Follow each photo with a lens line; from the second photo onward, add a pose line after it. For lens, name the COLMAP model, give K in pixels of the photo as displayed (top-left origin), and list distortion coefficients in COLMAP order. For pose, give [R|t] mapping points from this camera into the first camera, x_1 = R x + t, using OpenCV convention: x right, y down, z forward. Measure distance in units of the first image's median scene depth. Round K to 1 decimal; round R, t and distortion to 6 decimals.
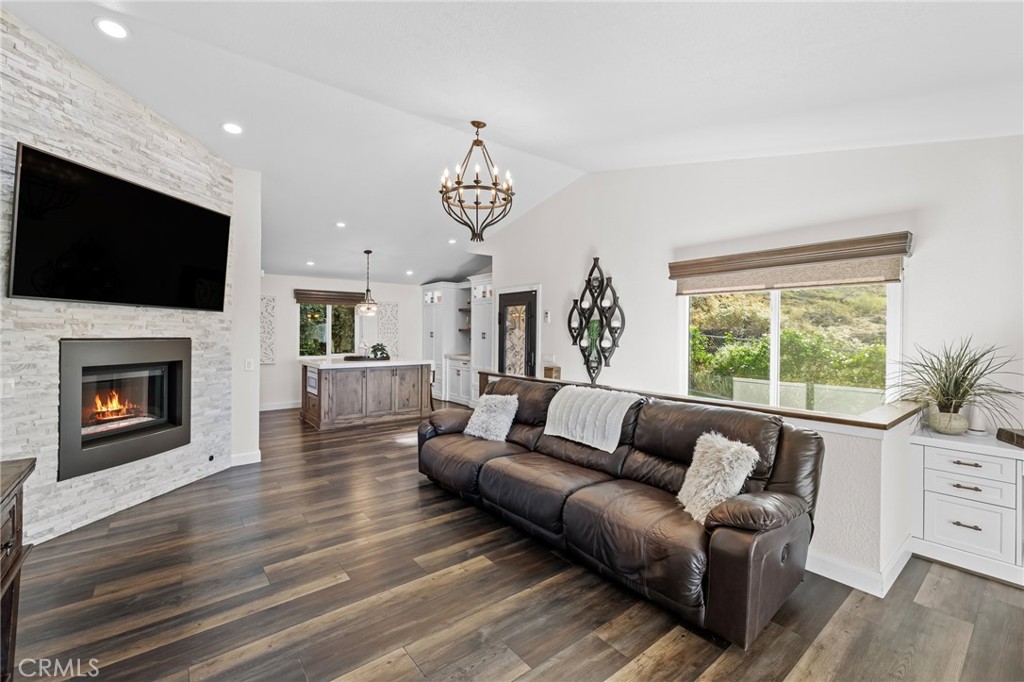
lens RADIAL K [[432.6, 0, 512.2], [0, 432.6, 334.6], [0, 0, 1]] dist [0.002251, -0.001427]
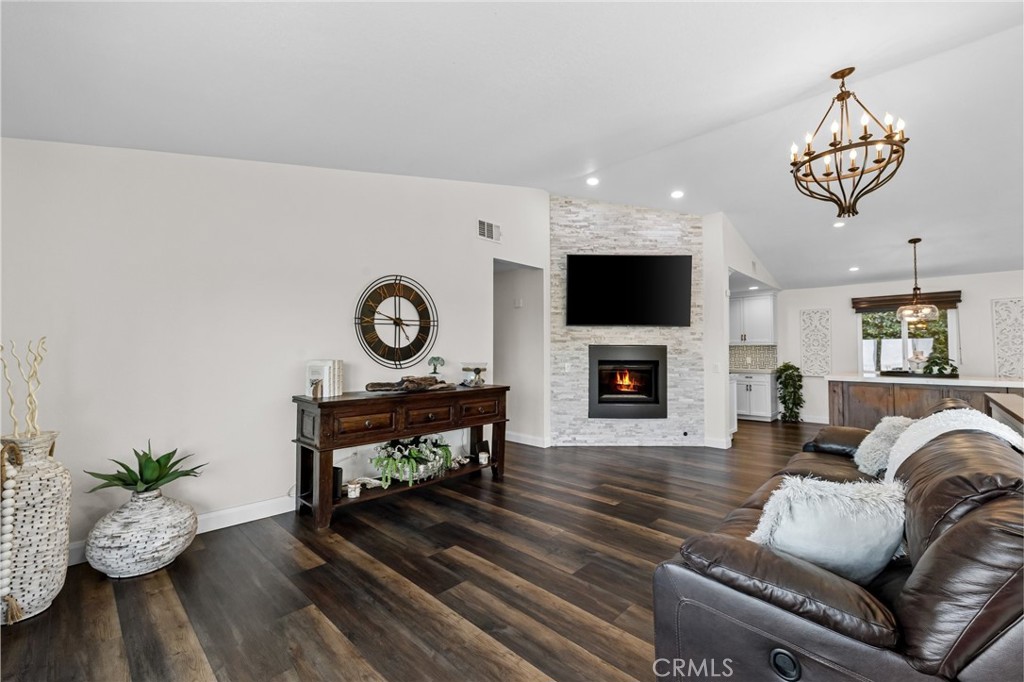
lens RADIAL K [[432.6, 0, 511.2], [0, 432.6, 336.6], [0, 0, 1]] dist [0.002251, -0.001427]
pose [[0.129355, -0.043825, -0.990629, 0.620921], [-0.004933, 0.998982, -0.044838, 0.044068], [0.991586, 0.010687, 0.129008, 0.284473]]
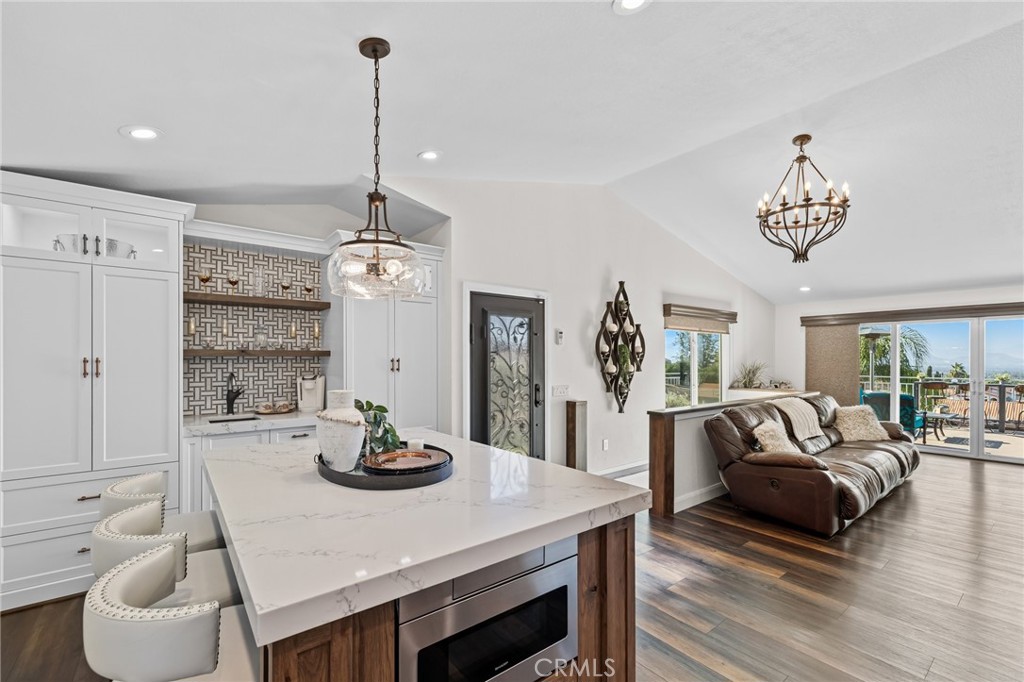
lens RADIAL K [[432.6, 0, 513.0], [0, 432.6, 357.6], [0, 0, 1]] dist [0.002251, -0.001427]
pose [[0.018025, -0.005376, 0.999823, -1.031632], [0.004768, 0.999975, 0.005291, -0.014493], [-0.999826, 0.004672, 0.018050, 1.600728]]
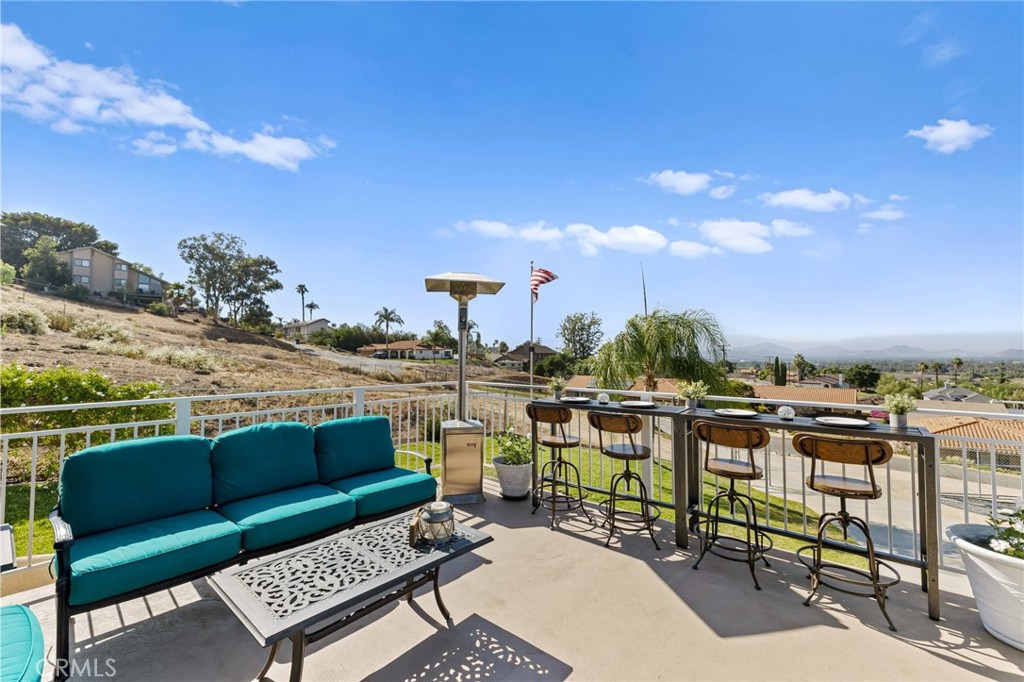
lens RADIAL K [[429.1, 0, 510.1], [0, 429.1, 341.1], [0, 0, 1]] dist [-0.001037, 0.000060]
pose [[-0.171026, 0.016617, 0.985126, 0.472027], [0.007940, 0.999849, -0.015487, 0.025695], [-0.985235, 0.005173, -0.171132, -0.375479]]
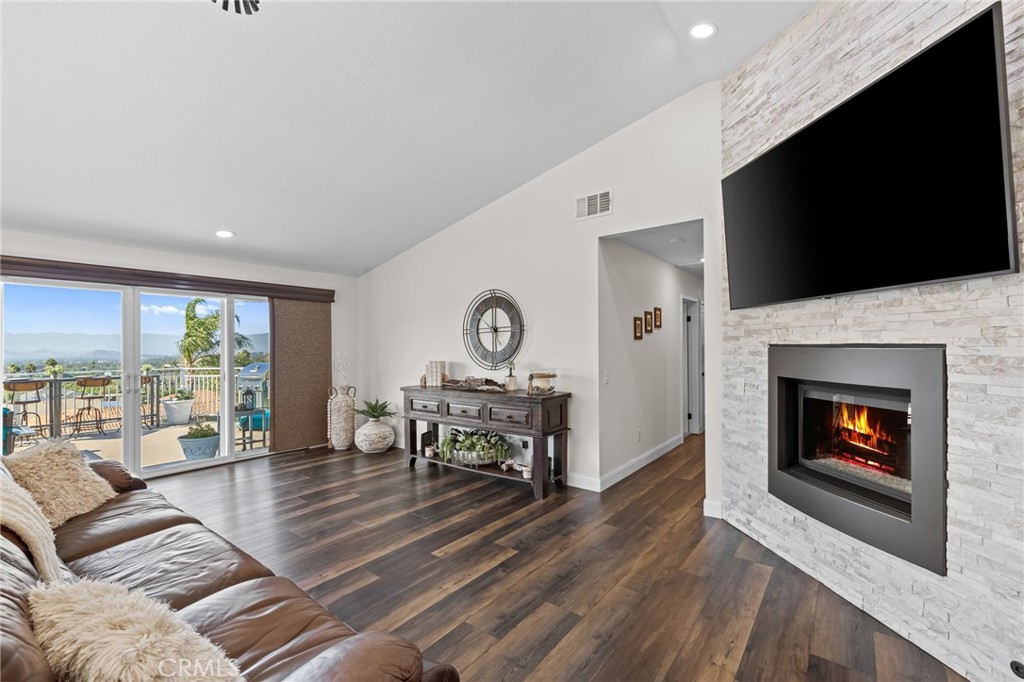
lens RADIAL K [[432.6, 0, 514.0], [0, 432.6, 345.5], [0, 0, 1]] dist [0.002251, -0.001427]
pose [[-0.972392, -0.001644, -0.233346, -0.192668], [-0.001605, 0.999999, -0.000358, 0.009012], [0.233346, 0.000027, -0.972394, 1.301831]]
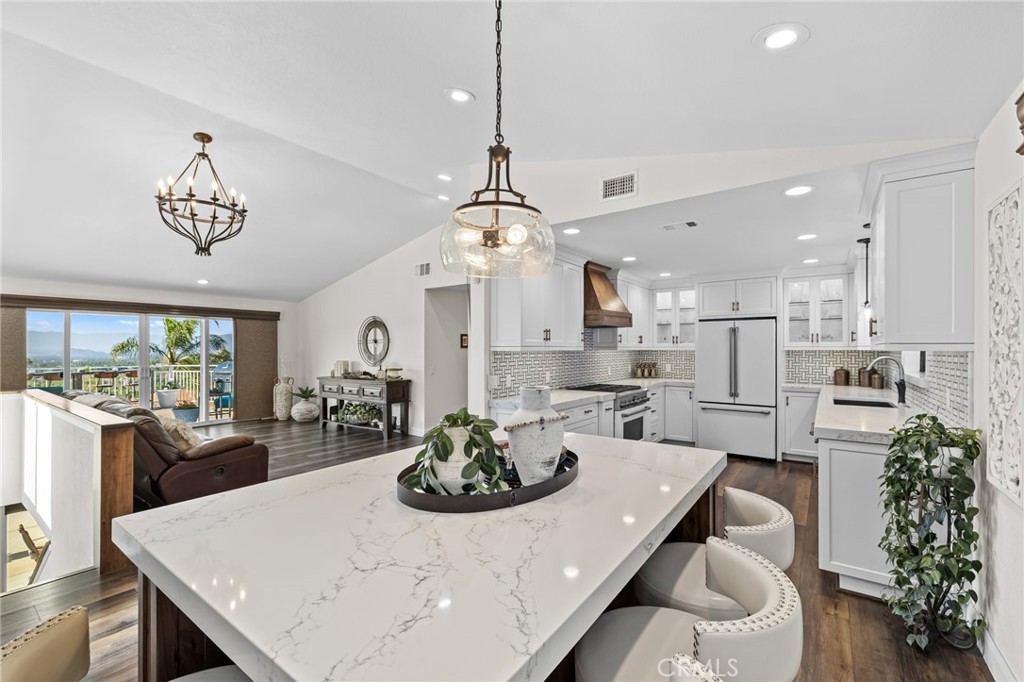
lens RADIAL K [[432.6, 0, 511.6], [0, 432.6, 347.2], [0, 0, 1]] dist [0.002251, -0.001427]
pose [[-0.965658, -0.007919, -0.259695, -0.498060], [-0.008125, 0.999967, -0.000284, -0.012383], [0.259688, 0.001836, -0.965691, 2.110012]]
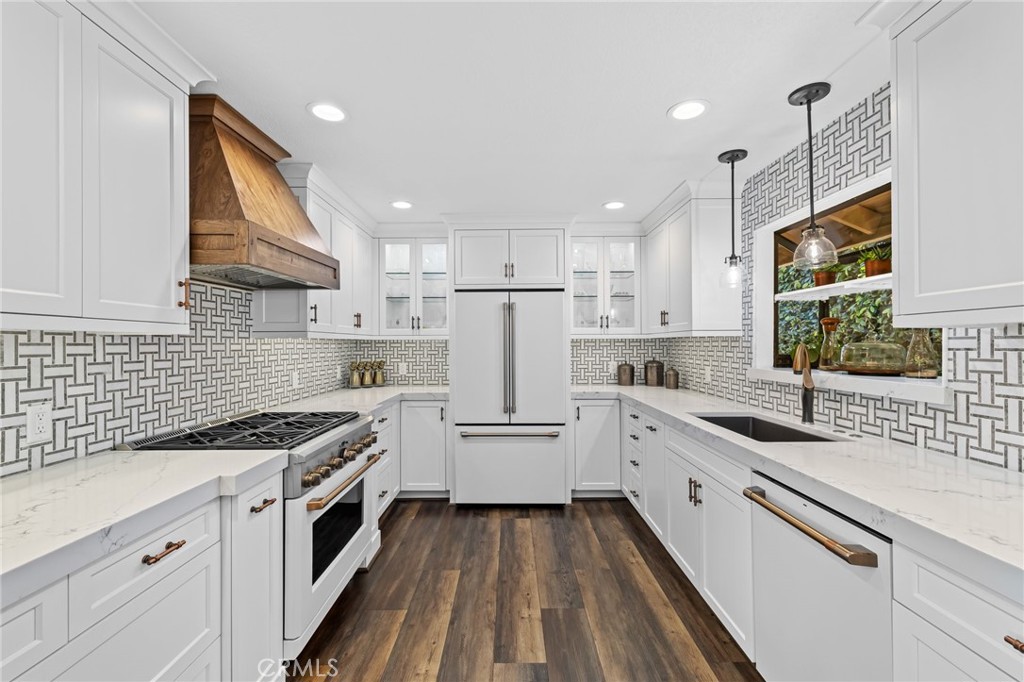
lens RADIAL K [[432.6, 0, 512.9], [0, 432.6, 344.5], [0, 0, 1]] dist [0.002251, -0.001427]
pose [[-0.625468, -0.003312, -0.780243, -0.865174], [-0.004070, 0.999991, -0.000982, 0.002913], [0.780239, 0.002561, -0.625476, 1.516483]]
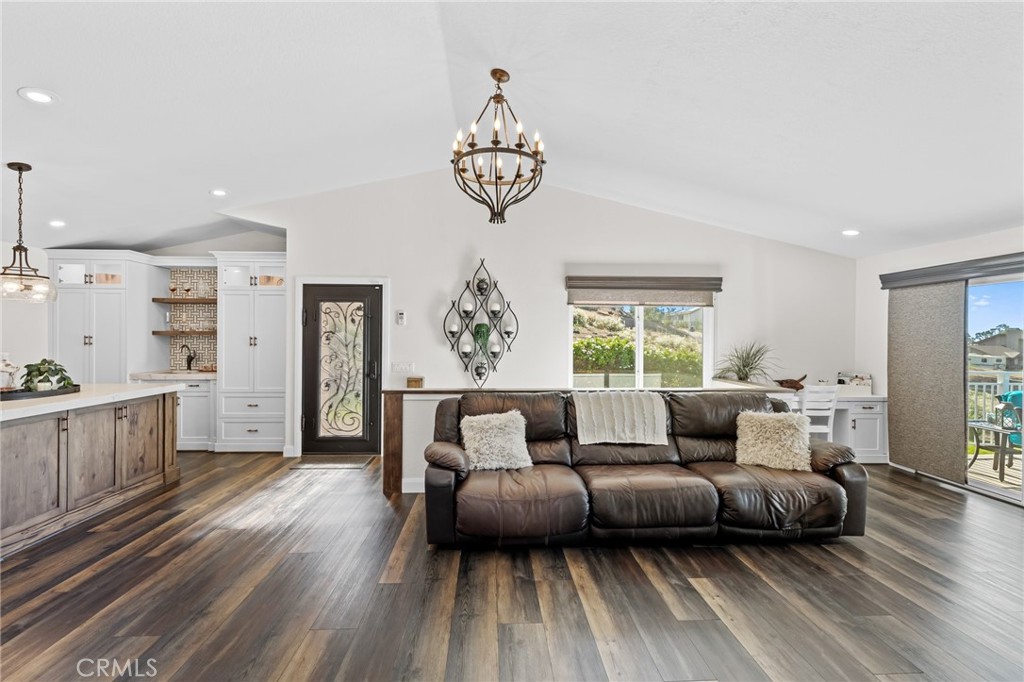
lens RADIAL K [[432.6, 0, 508.8], [0, 432.6, 335.7], [0, 0, 1]] dist [0.002251, -0.001427]
pose [[0.591994, -0.000144, 0.805942, -0.701100], [0.003226, 0.999992, -0.002191, -0.006667], [-0.805936, 0.003897, 0.591990, 0.508122]]
